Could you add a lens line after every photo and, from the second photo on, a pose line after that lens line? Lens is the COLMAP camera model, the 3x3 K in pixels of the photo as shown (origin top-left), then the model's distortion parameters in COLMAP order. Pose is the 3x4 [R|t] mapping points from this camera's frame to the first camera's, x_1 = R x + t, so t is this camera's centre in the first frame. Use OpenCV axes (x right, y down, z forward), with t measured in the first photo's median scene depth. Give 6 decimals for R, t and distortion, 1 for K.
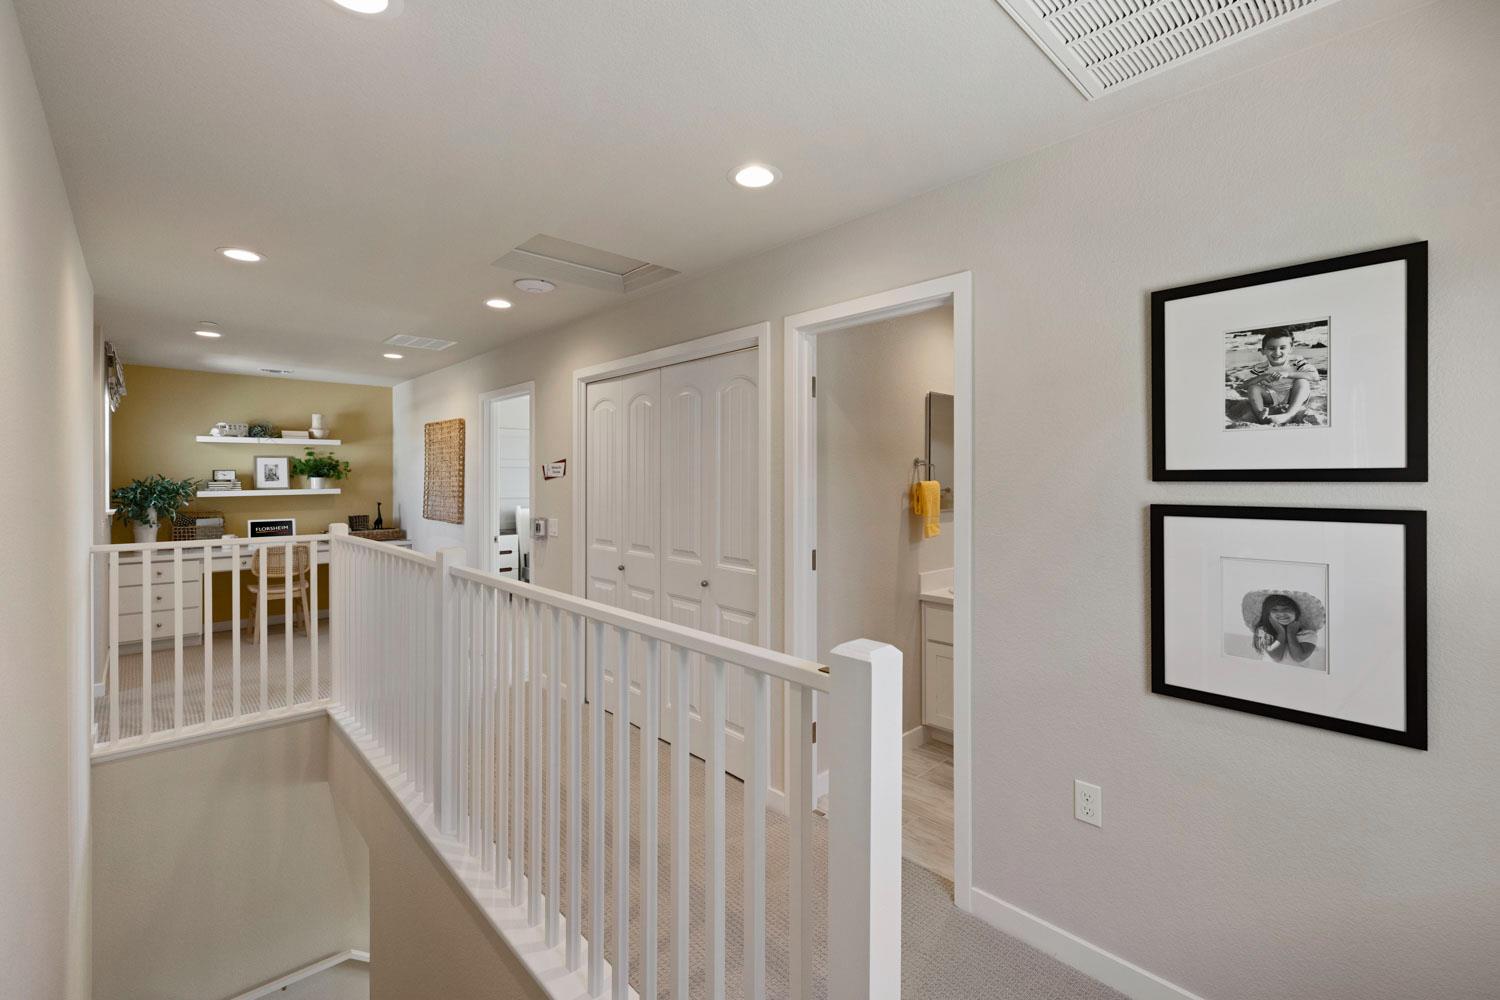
lens RADIAL K [[627.7, 0, 744.1], [0, 627.7, 484.7], [0, 0, 1]] dist [0.000810, -0.000021]
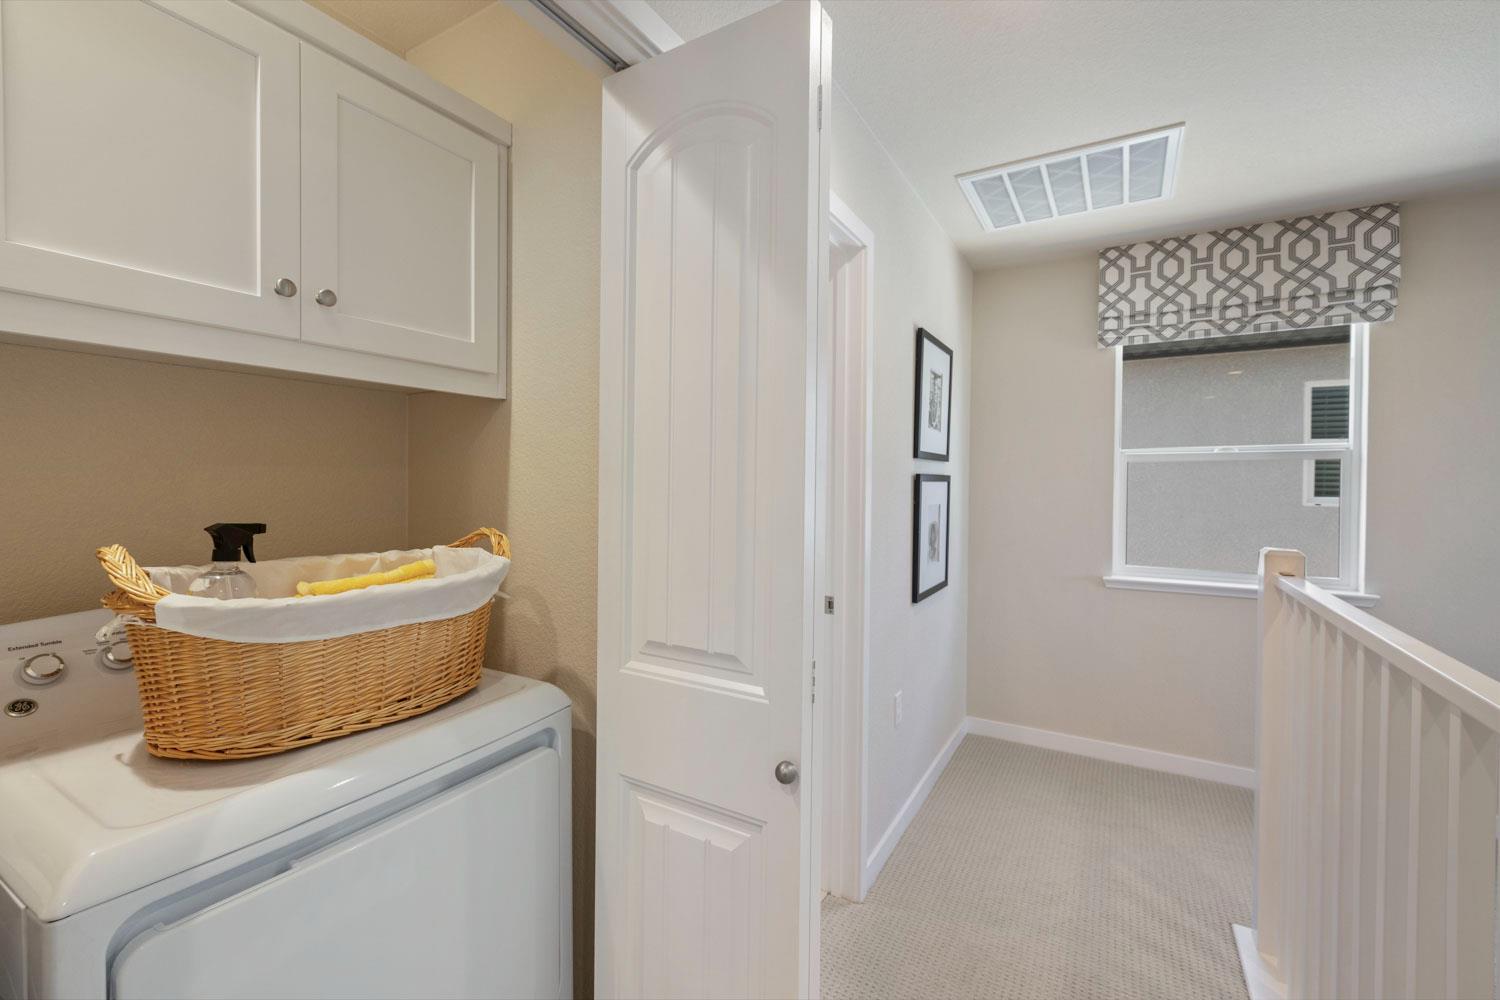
lens RADIAL K [[627.7, 0, 744.1], [0, 627.7, 484.7], [0, 0, 1]] dist [0.000810, -0.000021]
pose [[-0.261853, -0.008459, 0.965071, -0.704058], [-0.016720, 0.999851, 0.004228, 0.059153], [-0.964963, -0.015029, -0.261956, 1.812964]]
